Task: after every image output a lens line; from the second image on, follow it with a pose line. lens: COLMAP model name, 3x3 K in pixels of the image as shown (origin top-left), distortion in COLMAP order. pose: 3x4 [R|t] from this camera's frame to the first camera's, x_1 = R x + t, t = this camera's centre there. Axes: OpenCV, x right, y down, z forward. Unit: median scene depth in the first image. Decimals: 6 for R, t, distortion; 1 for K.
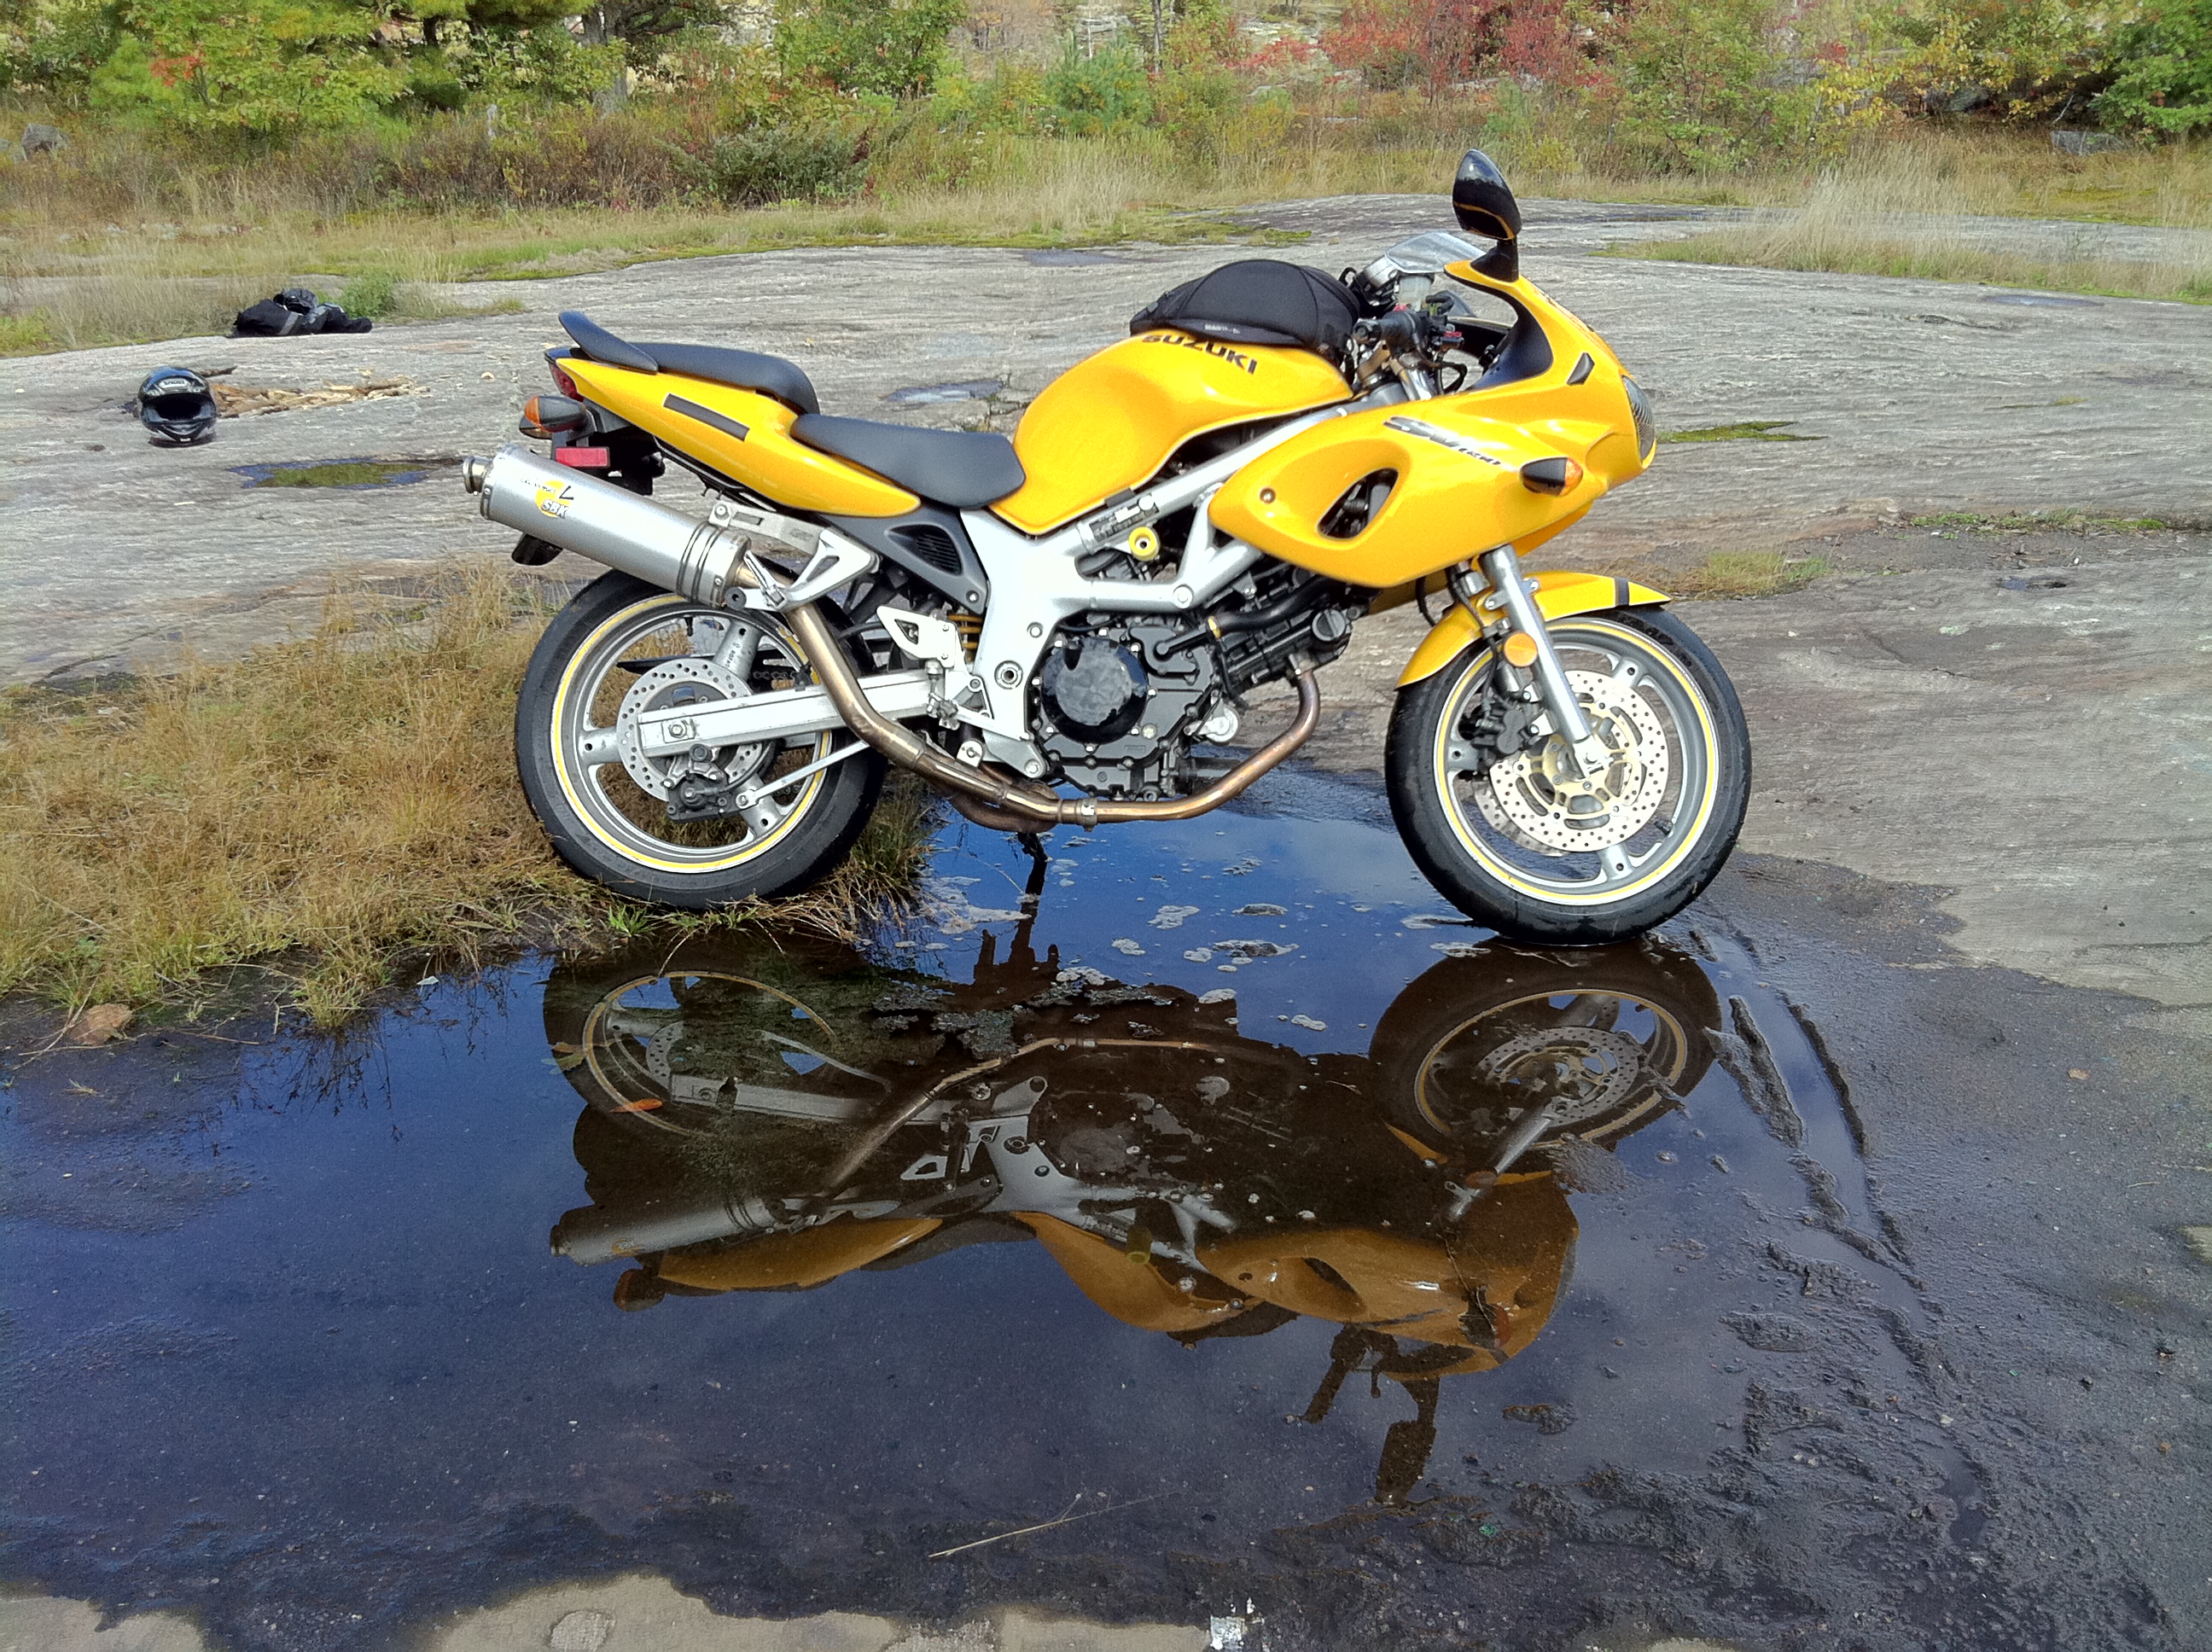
lens RADIAL K [[1966.4, 0, 1105.0], [0, 1966.4, 822.9], [0, 0, 1]] dist [0.030623, -0.096155]
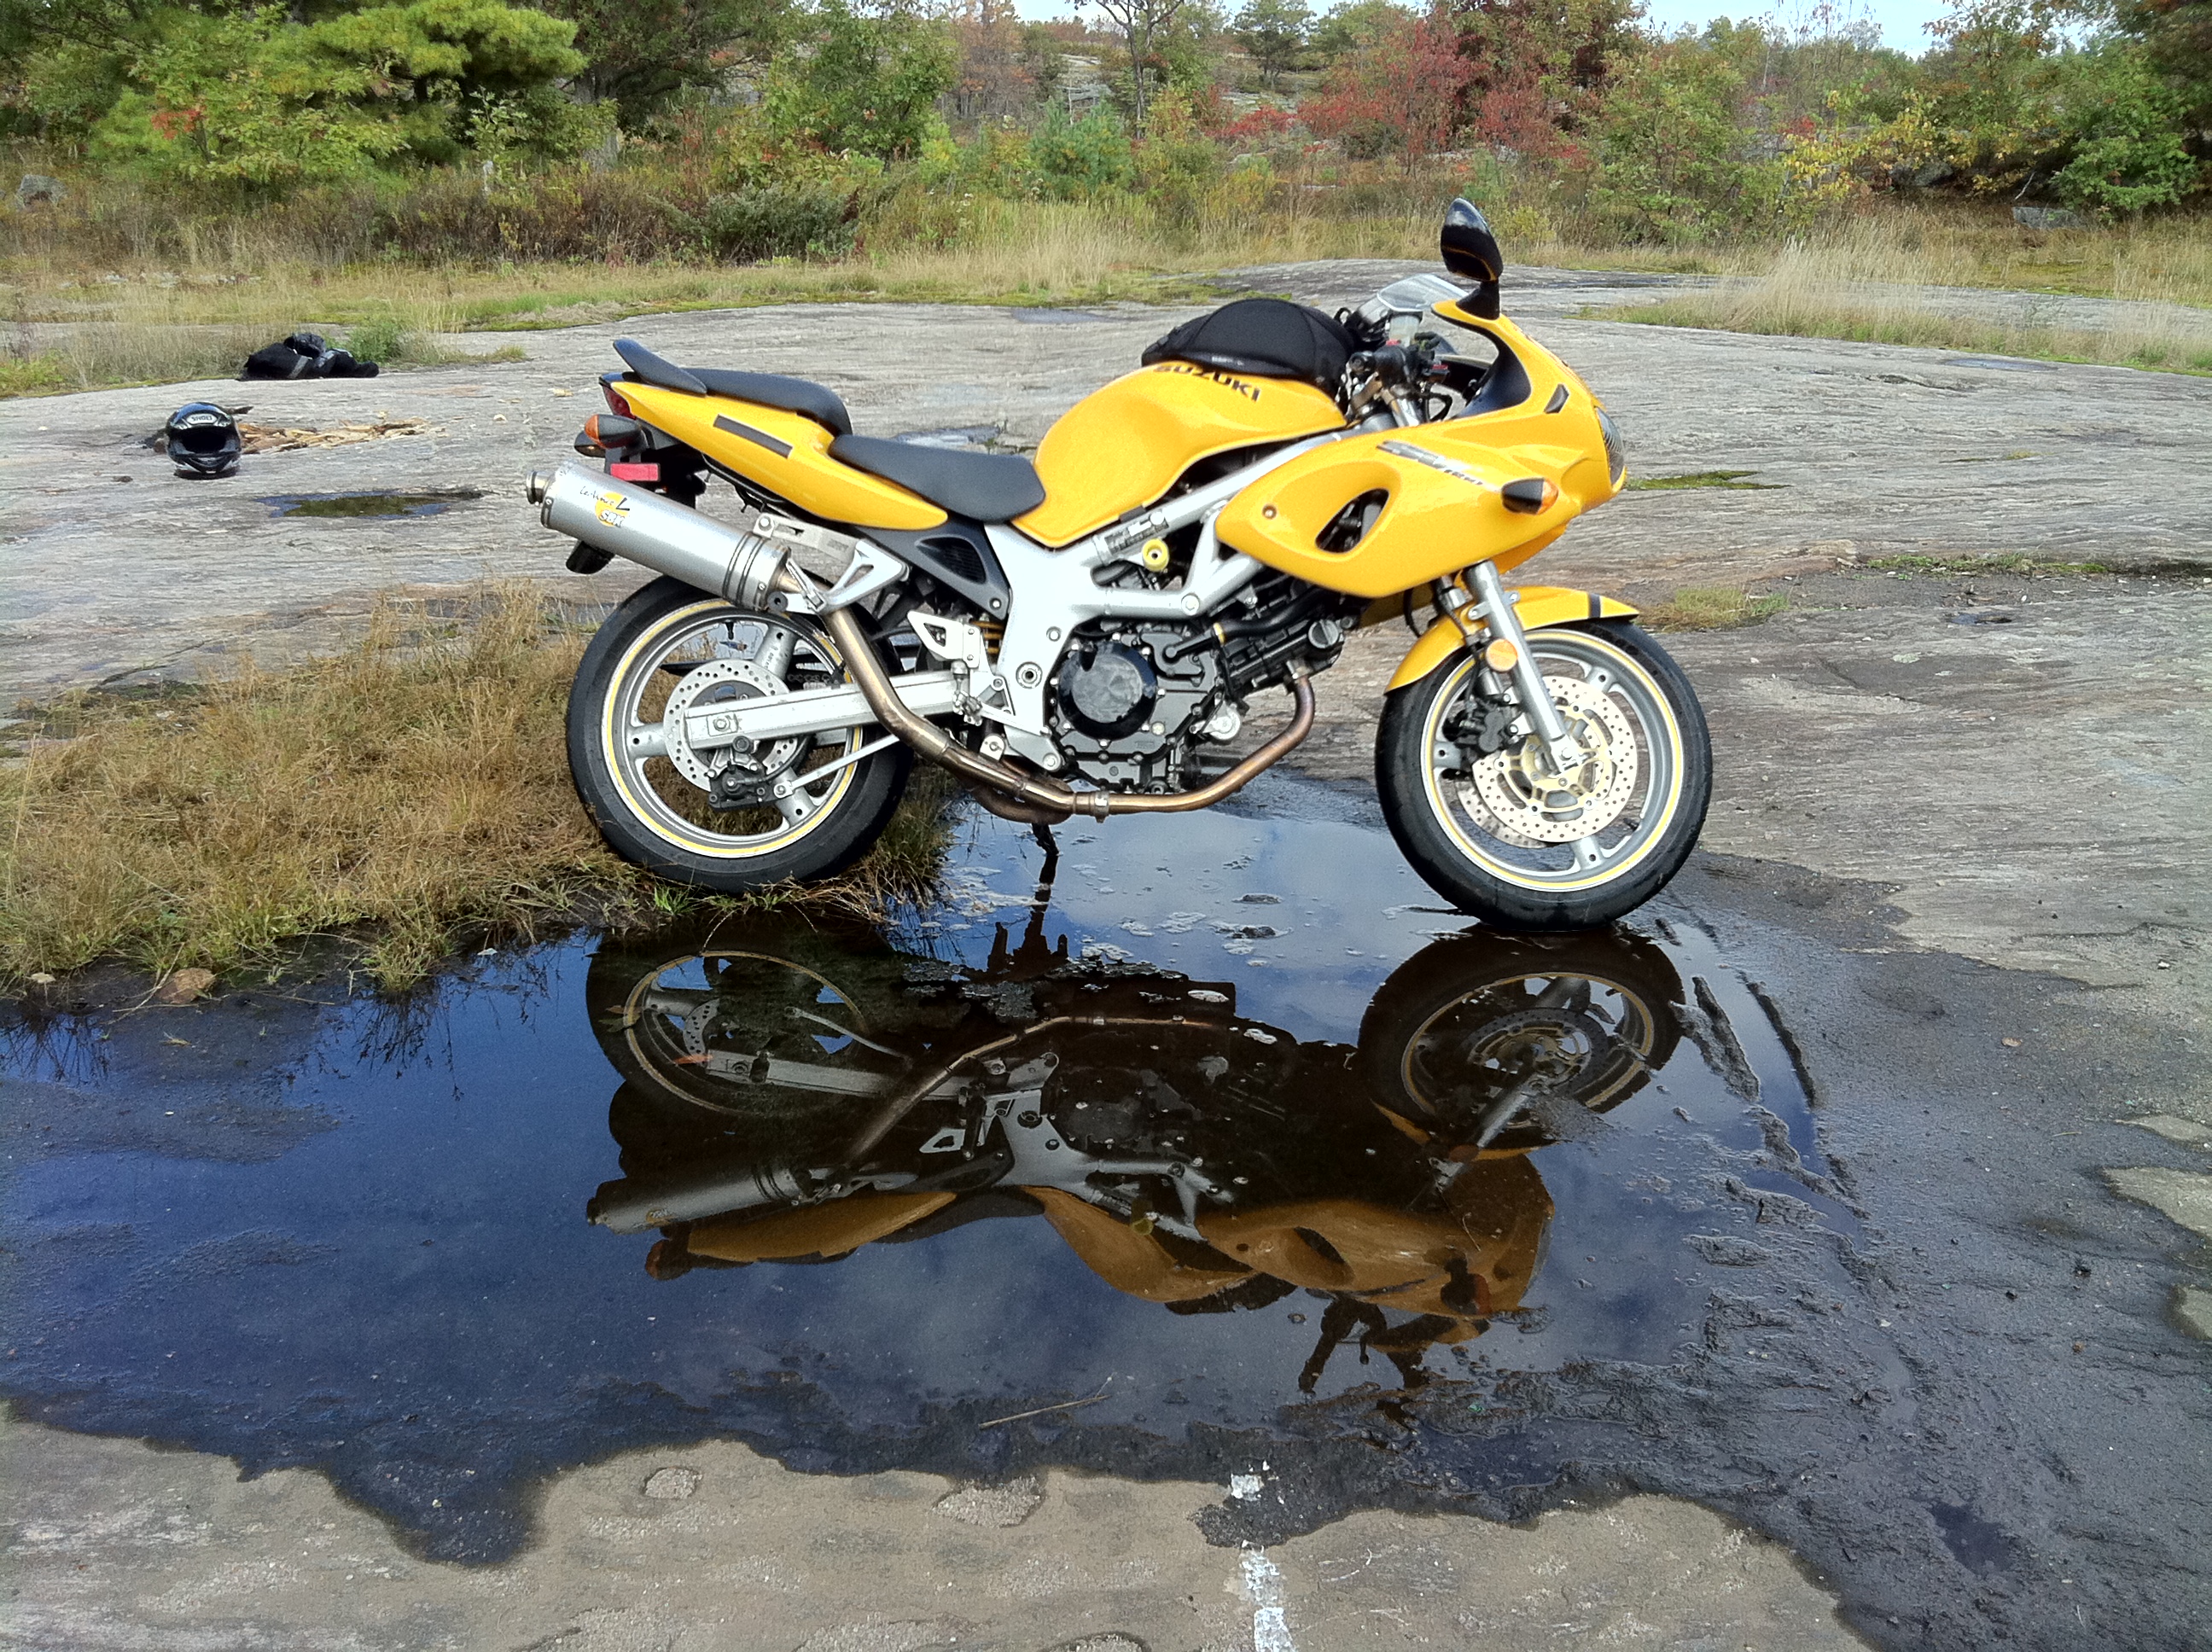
lens RADIAL K [[1966.4, 0, 1105.0], [0, 1966.4, 822.9], [0, 0, 1]] dist [0.030623, -0.096155]
pose [[0.999881, 0.008242, 0.013016, -0.018947], [-0.007844, 0.999508, -0.030353, 0.035349], [-0.013260, 0.030247, 0.999455, -0.072706]]
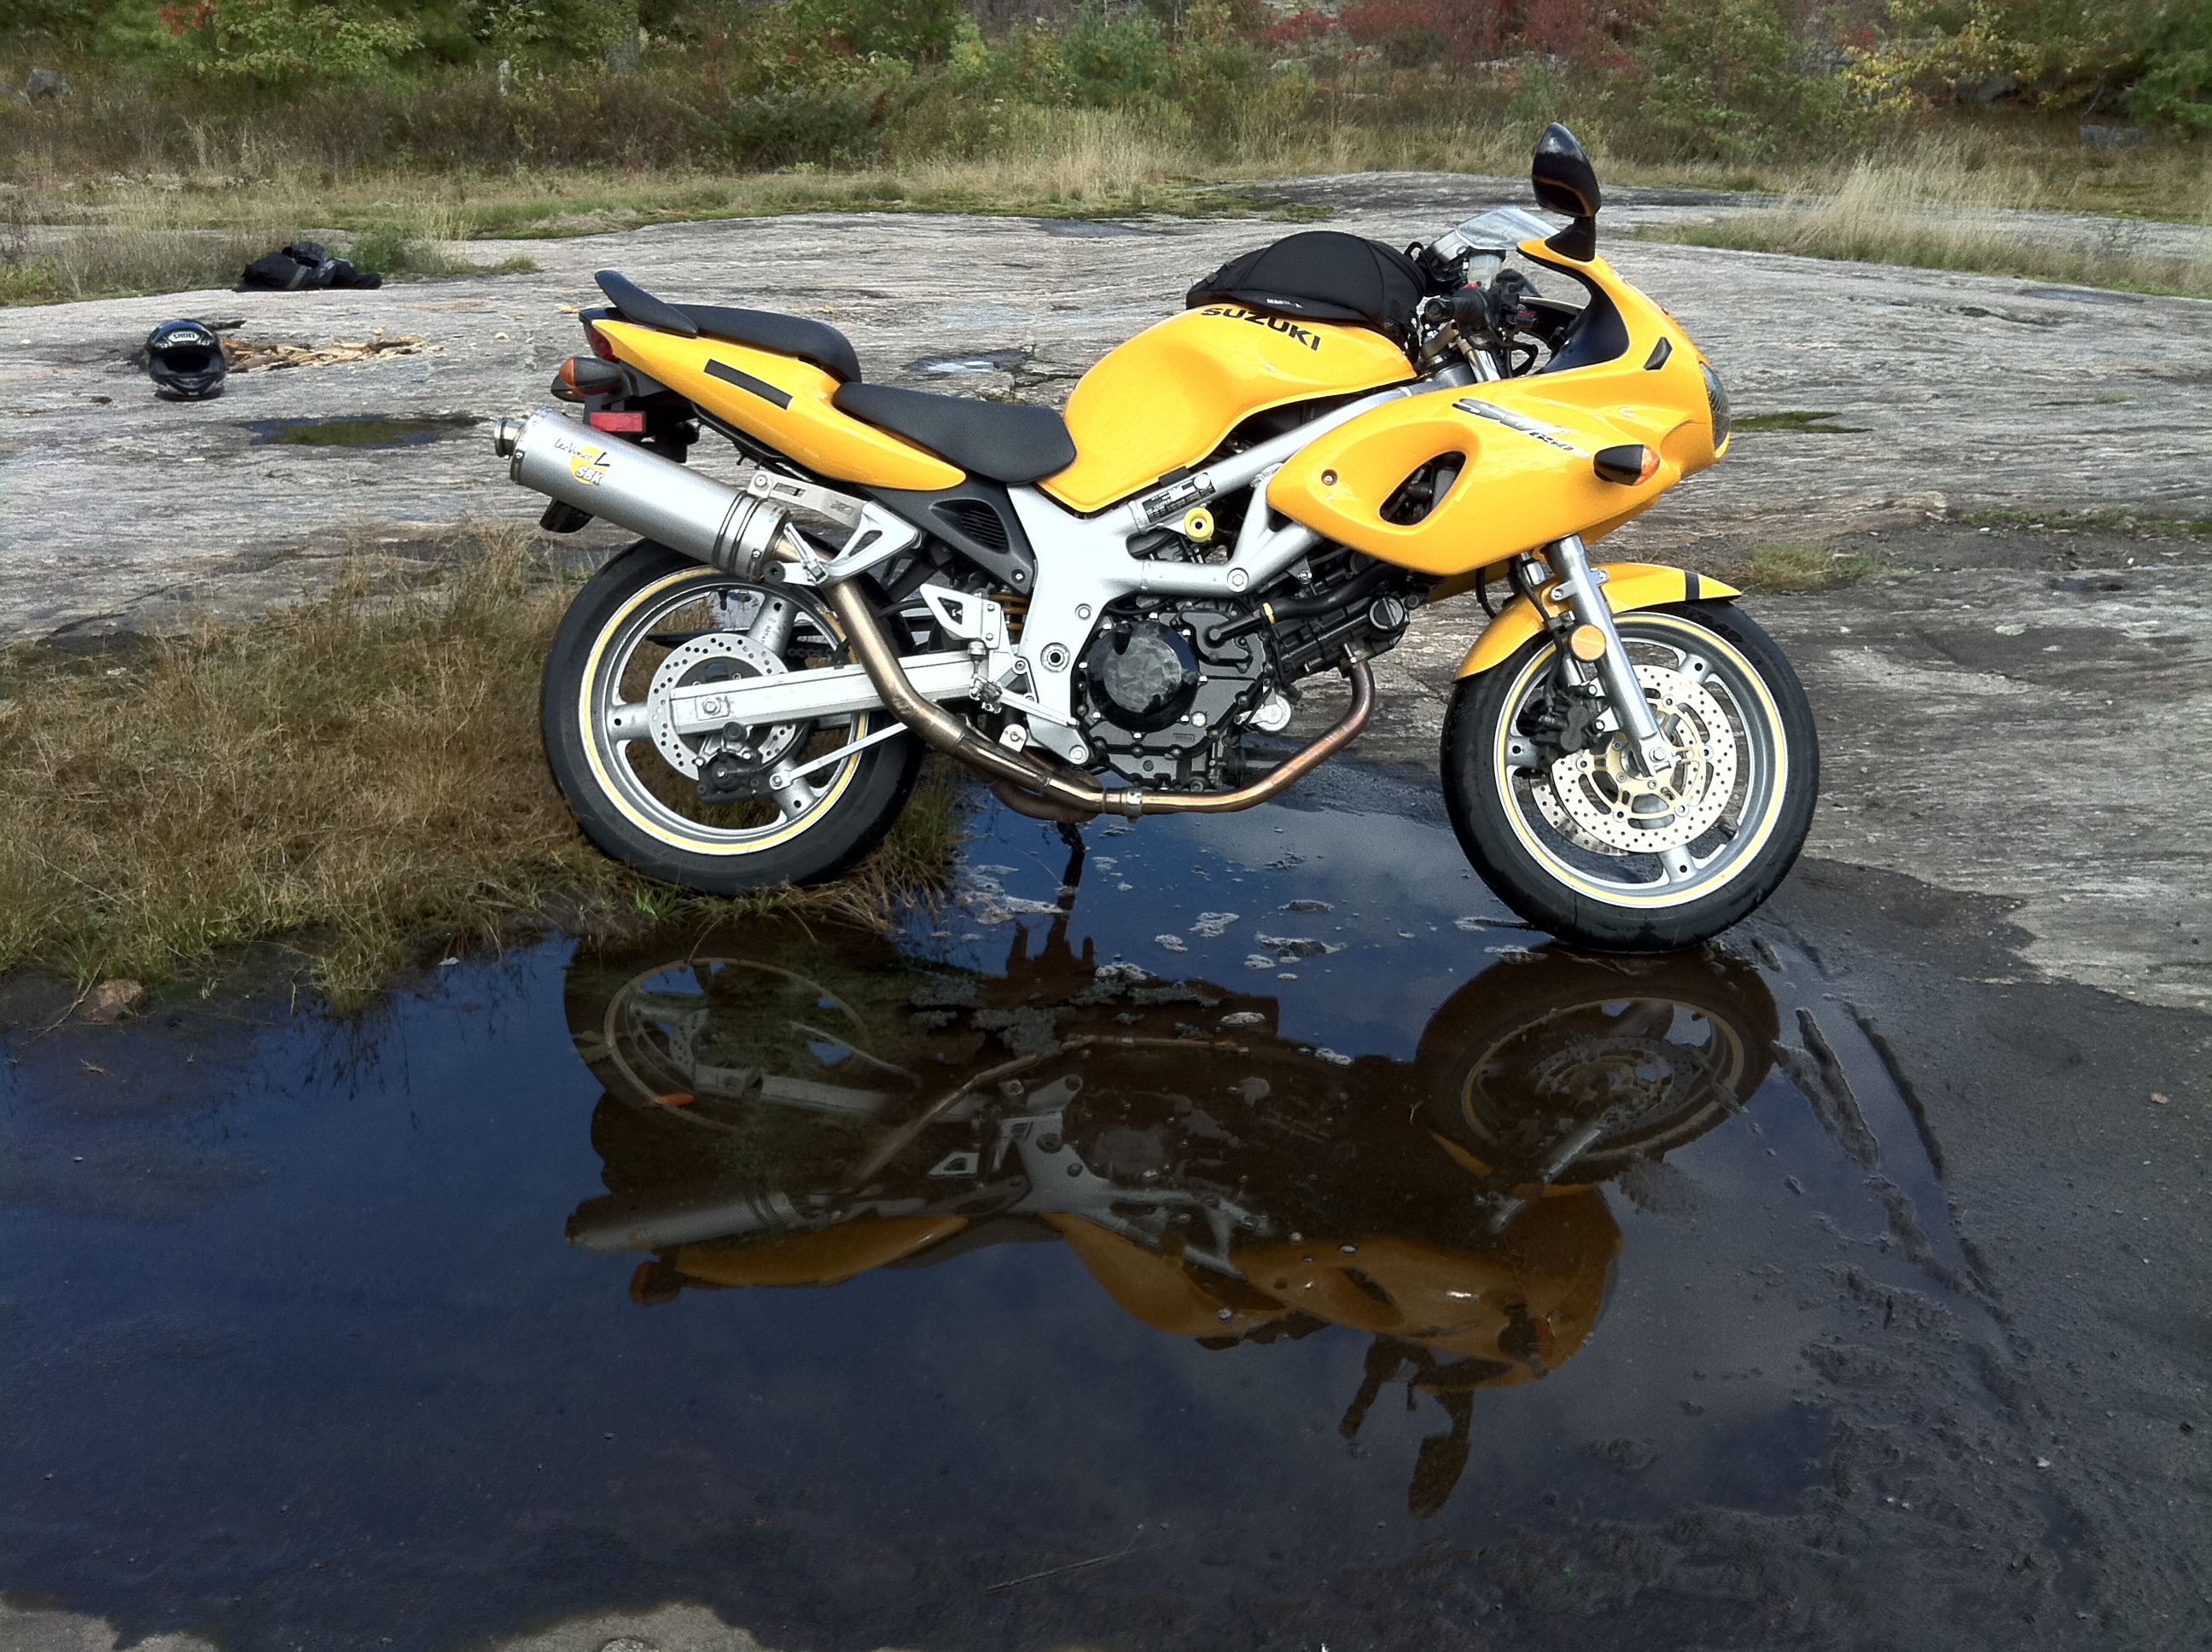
lens RADIAL K [[1981.1, 0, 1106.5], [0, 1981.1, 822.3], [0, 0, 1]] dist [0.014869, -0.070181]
pose [[0.999750, 0.022249, 0.002305, -0.022314], [-0.022273, 0.999691, 0.011009, -0.005417], [-0.002060, -0.011058, 0.999937, 0.026115]]
